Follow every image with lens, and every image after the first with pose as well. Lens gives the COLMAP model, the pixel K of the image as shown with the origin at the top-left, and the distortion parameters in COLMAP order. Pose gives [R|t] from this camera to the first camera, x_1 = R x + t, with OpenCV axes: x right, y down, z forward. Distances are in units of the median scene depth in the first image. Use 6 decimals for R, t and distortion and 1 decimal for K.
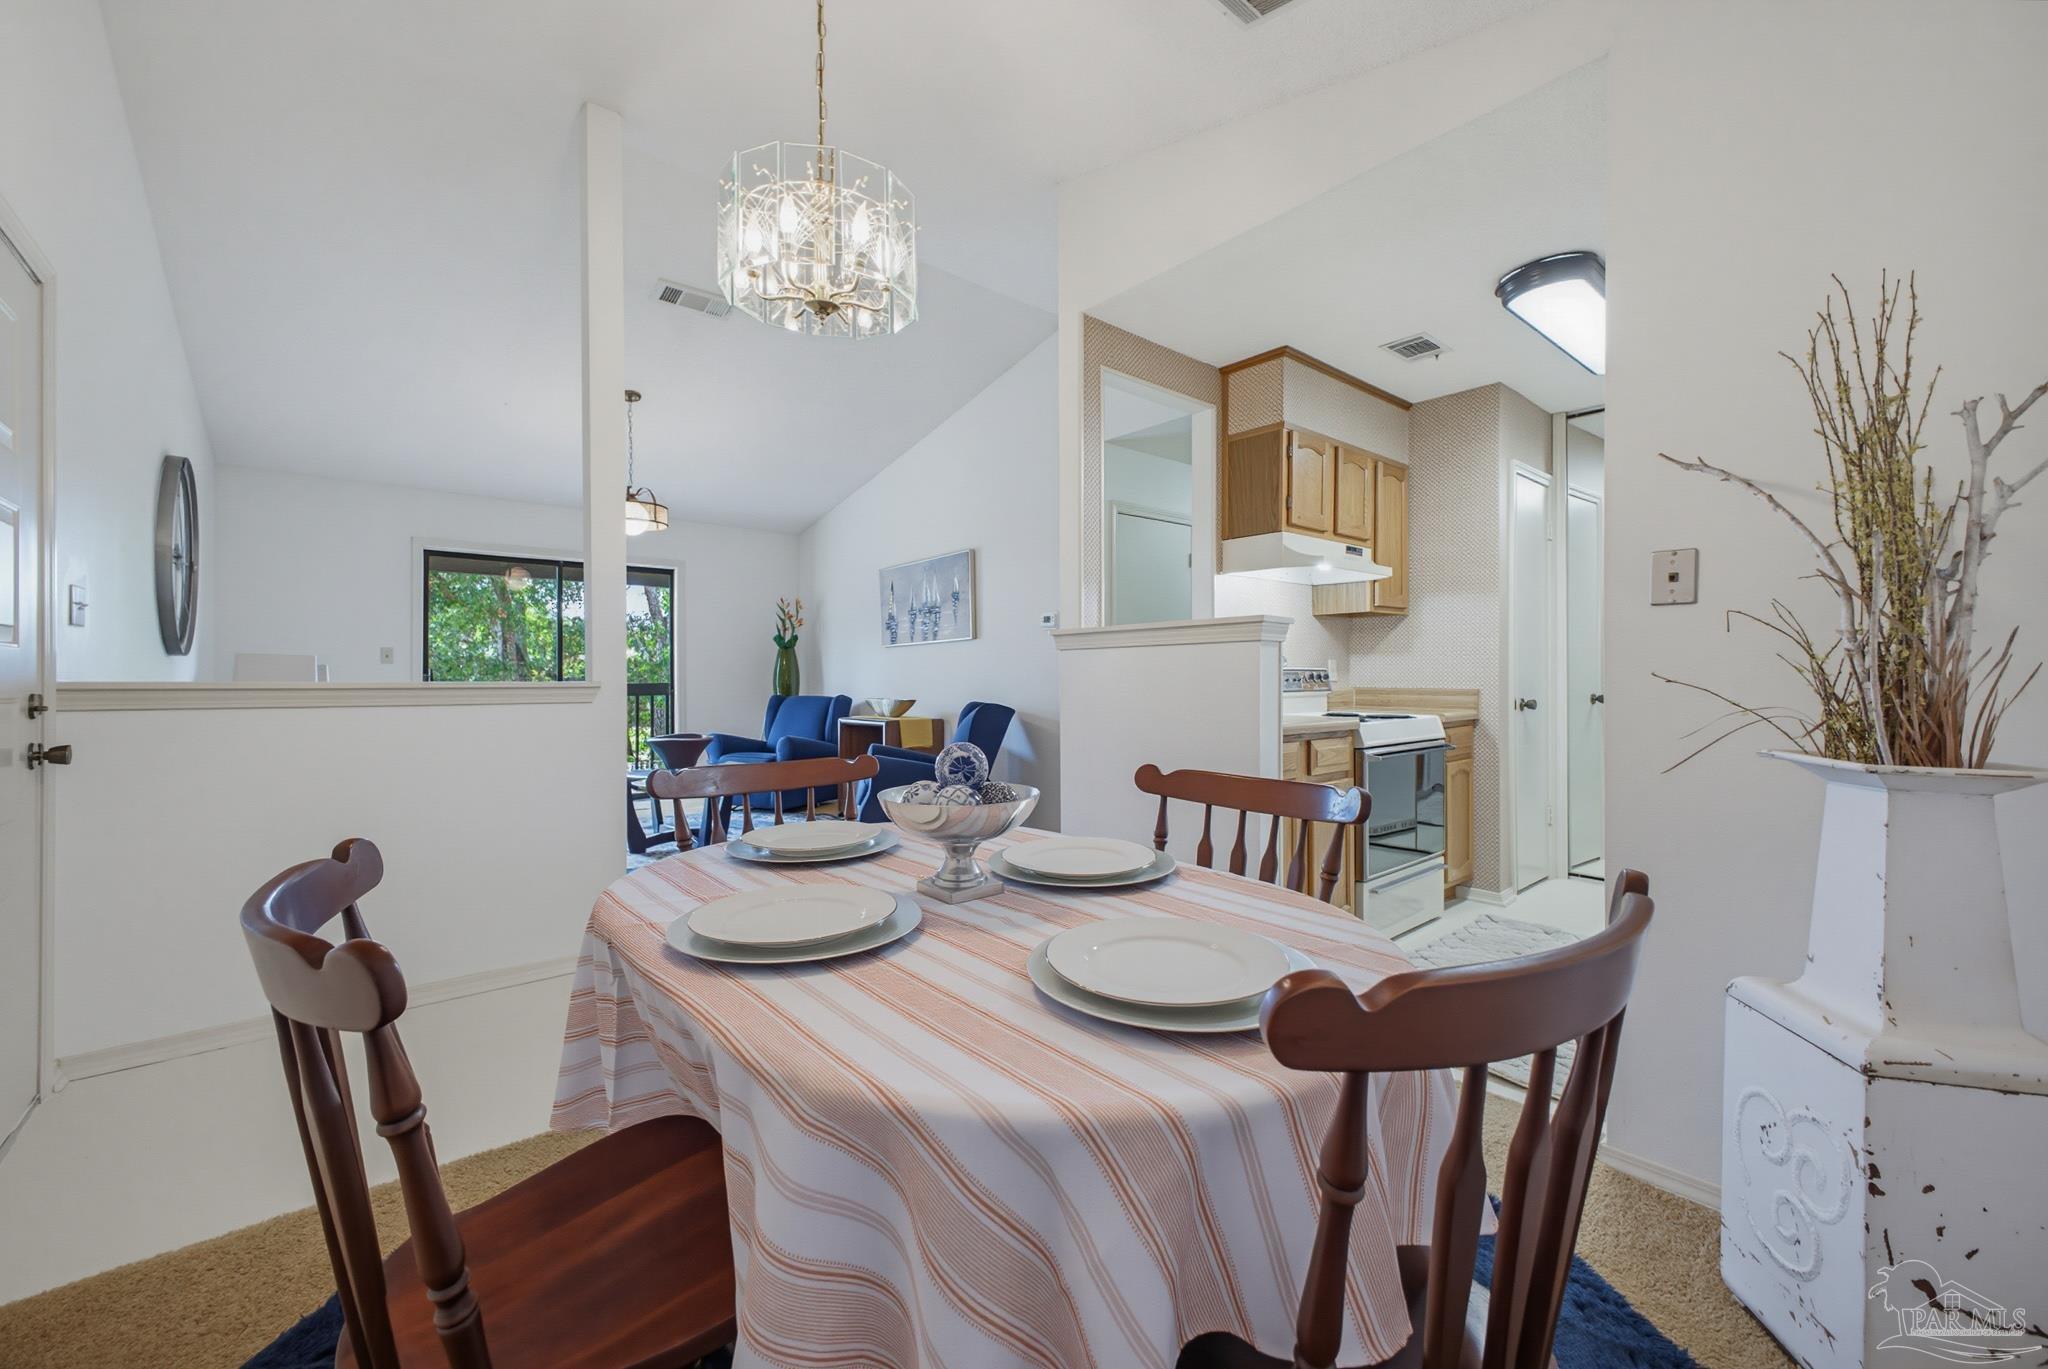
lens RADIAL K [[805.1, 0, 1022.0], [0, 805.1, 675.1], [0, 0, 1]] dist [0.002671, 0.000086]
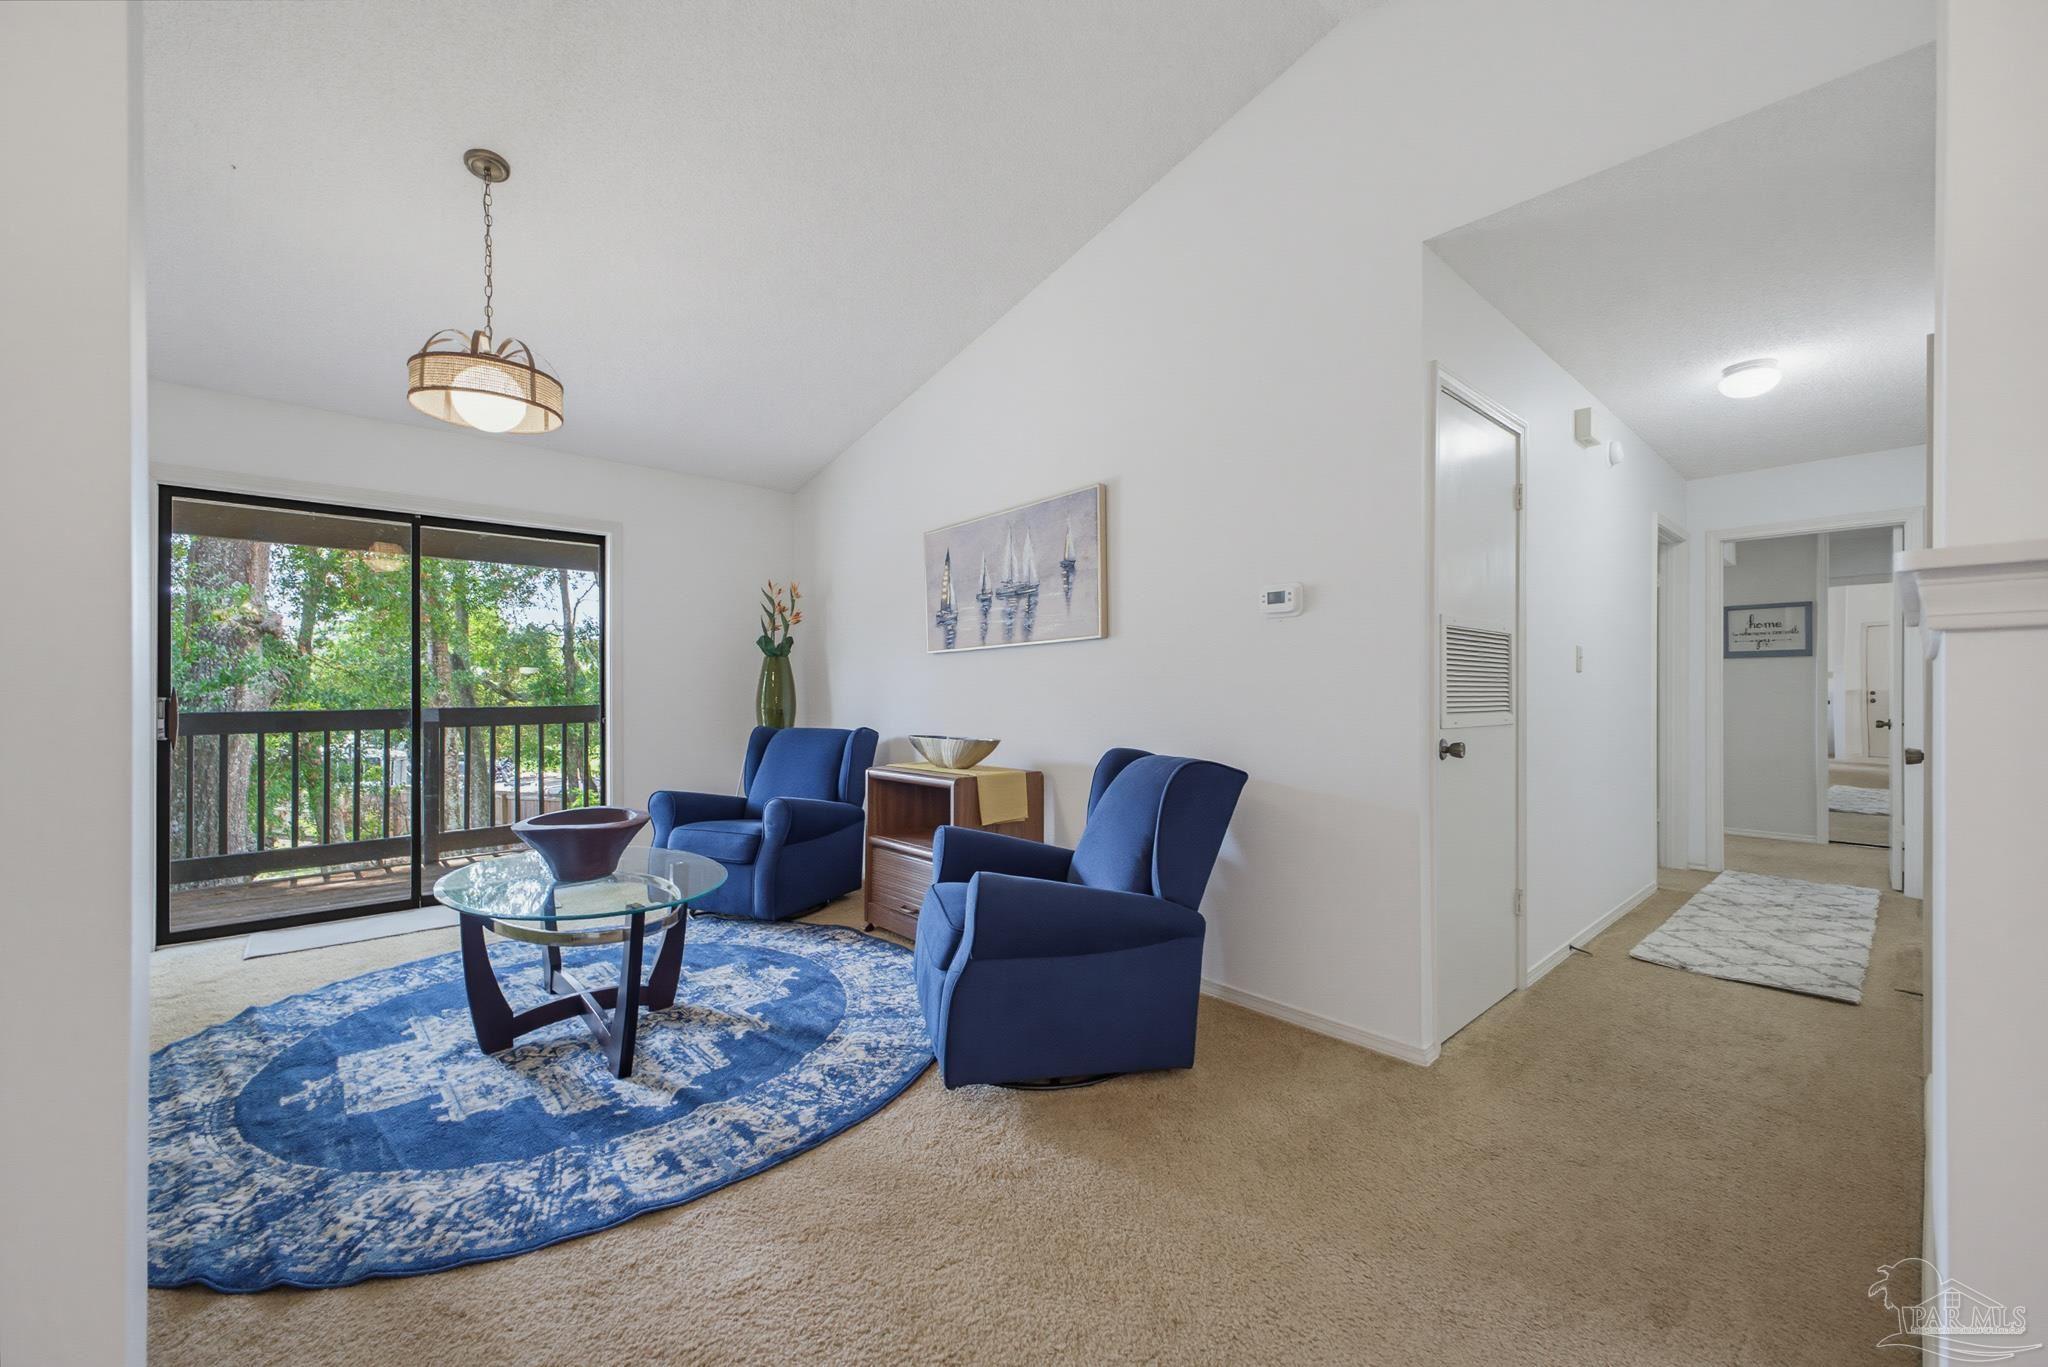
lens RADIAL K [[812.8, 0, 1022.2], [0, 812.8, 673.7], [0, 0, 1]] dist [0.022579, -0.006881]
pose [[0.999755, 0.002870, 0.021928, -0.121075], [-0.002405, 0.999772, -0.021203, -0.005395], [-0.021984, 0.021145, 0.999535, 0.374858]]
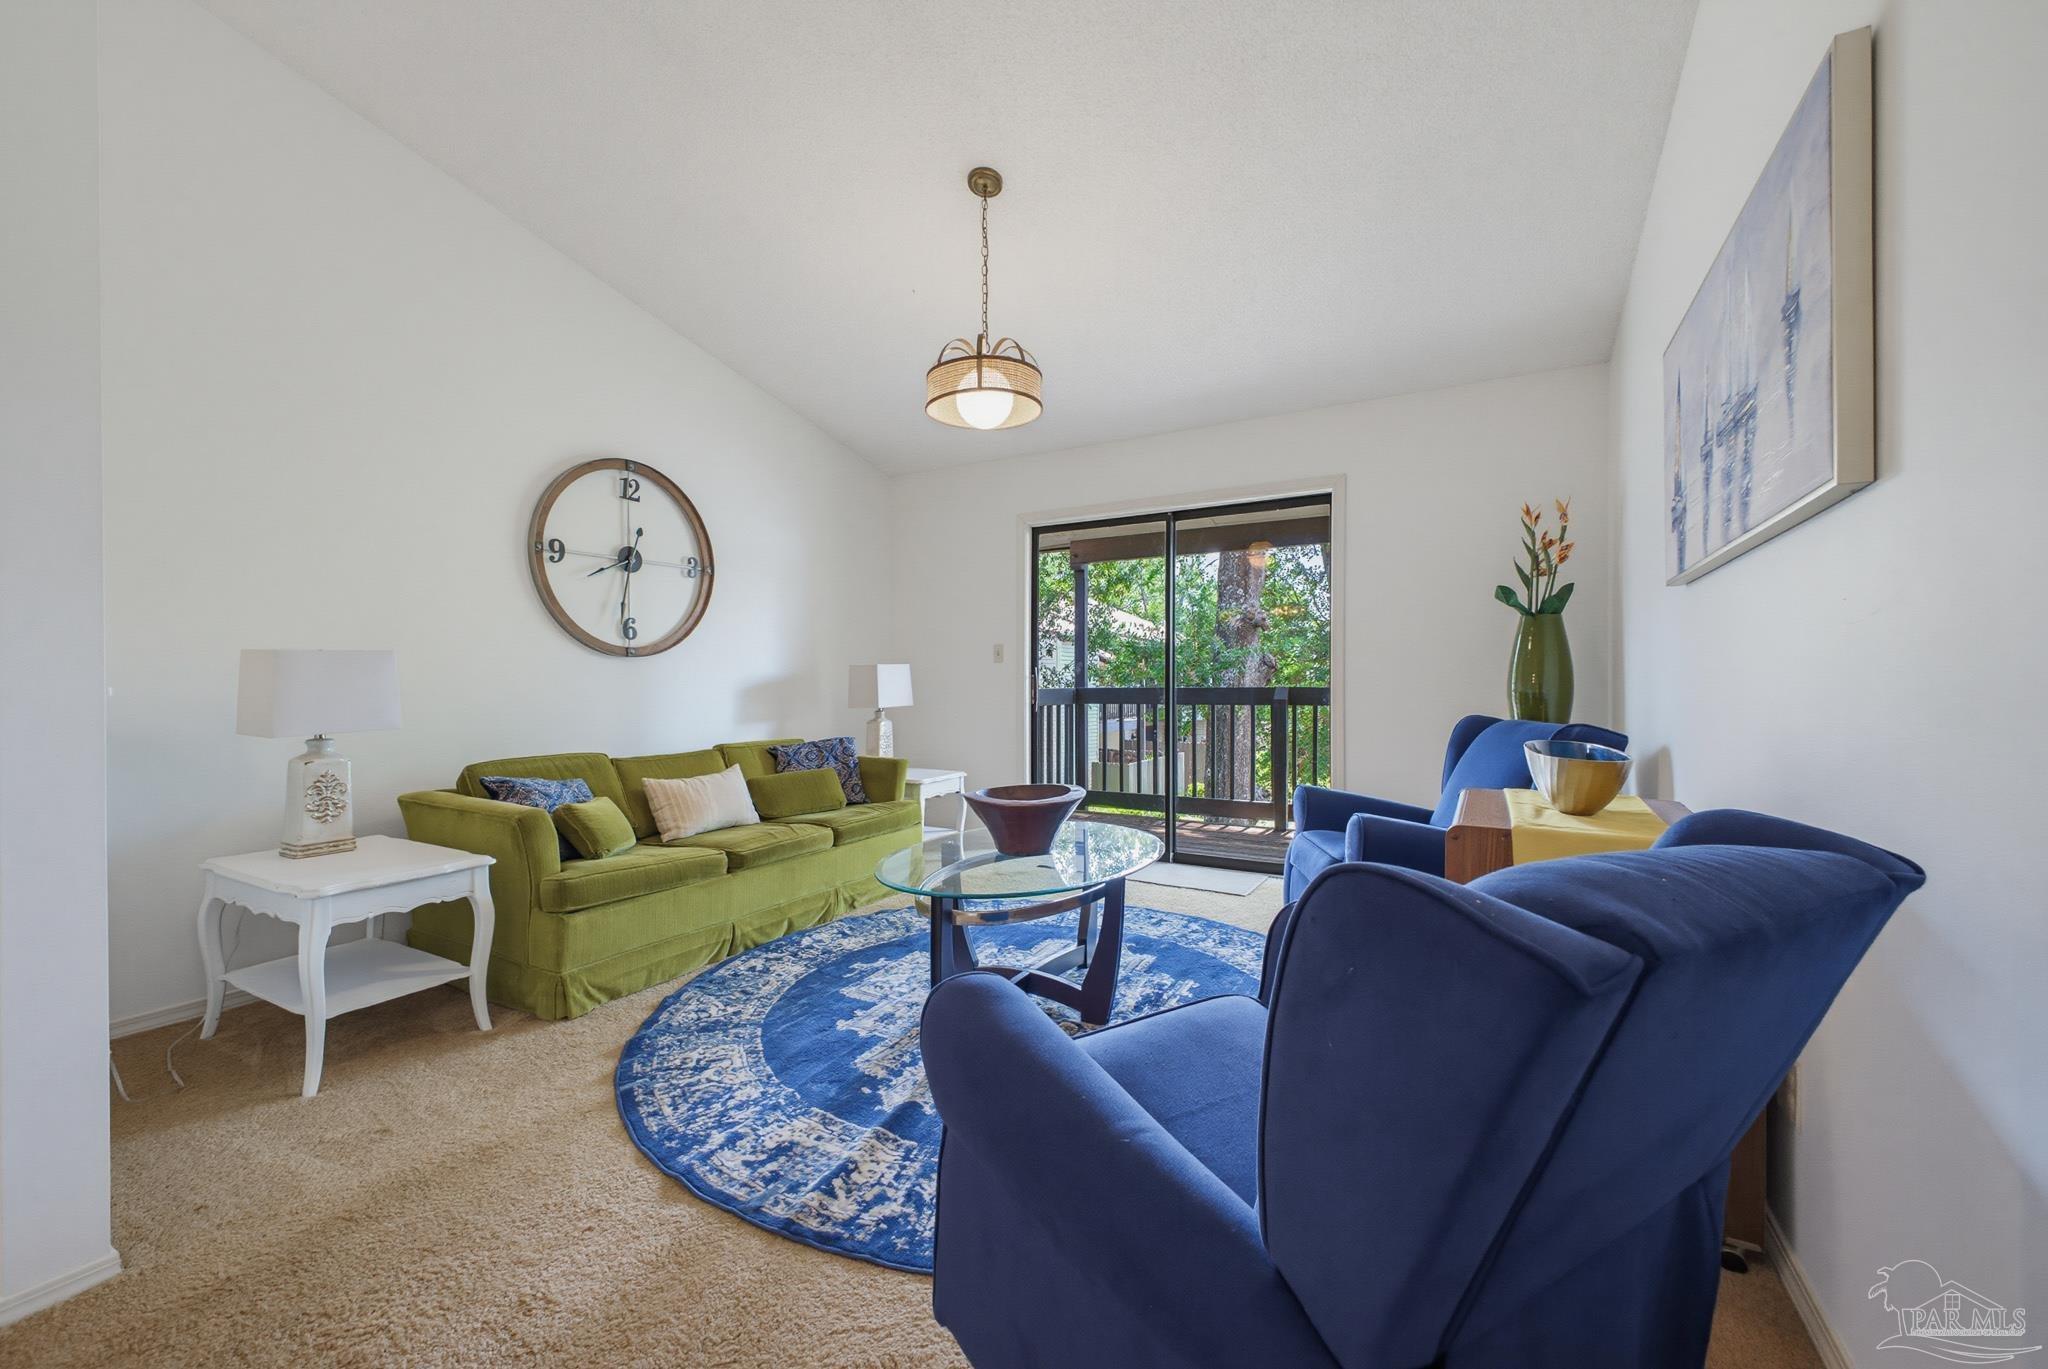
lens RADIAL K [[813.1, 0, 1006.3], [0, 813.1, 675.3], [0, 0, 1]] dist [0.015398, -0.000079]
pose [[0.327853, -0.001796, -0.944727, 0.056598], [0.003342, 0.999994, -0.000742, 0.001364], [0.944723, -0.002914, 0.327857, 0.673572]]
